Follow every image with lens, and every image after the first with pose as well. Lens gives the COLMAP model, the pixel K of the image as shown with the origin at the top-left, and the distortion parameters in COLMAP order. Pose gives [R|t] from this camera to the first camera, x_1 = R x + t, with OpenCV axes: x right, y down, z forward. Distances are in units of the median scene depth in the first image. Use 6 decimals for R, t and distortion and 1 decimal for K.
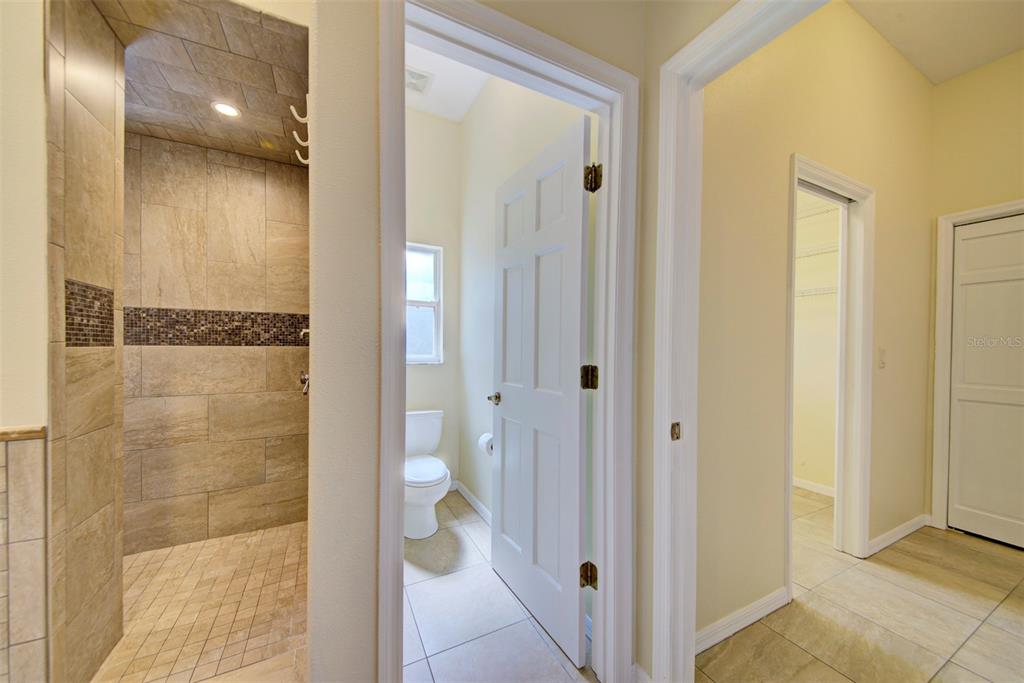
lens RADIAL K [[358.7, 0, 508.2], [0, 358.7, 349.1], [0, 0, 1]] dist [-0.006989, -0.000146]
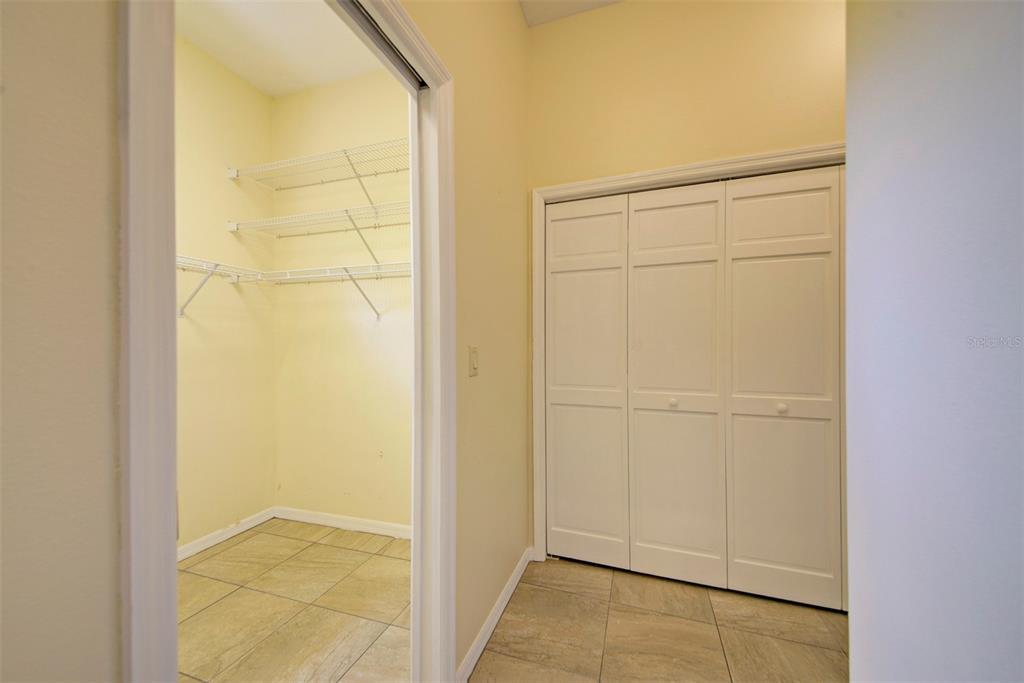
lens RADIAL K [[382.3, 0, 511.6], [0, 382.3, 348.3], [0, 0, 1]] dist [0.000084, 0.000000]
pose [[0.707183, -0.002603, 0.707026, 0.551736], [0.014785, 0.999829, -0.011107, 0.010174], [-0.706876, 0.018308, 0.707100, 0.414698]]
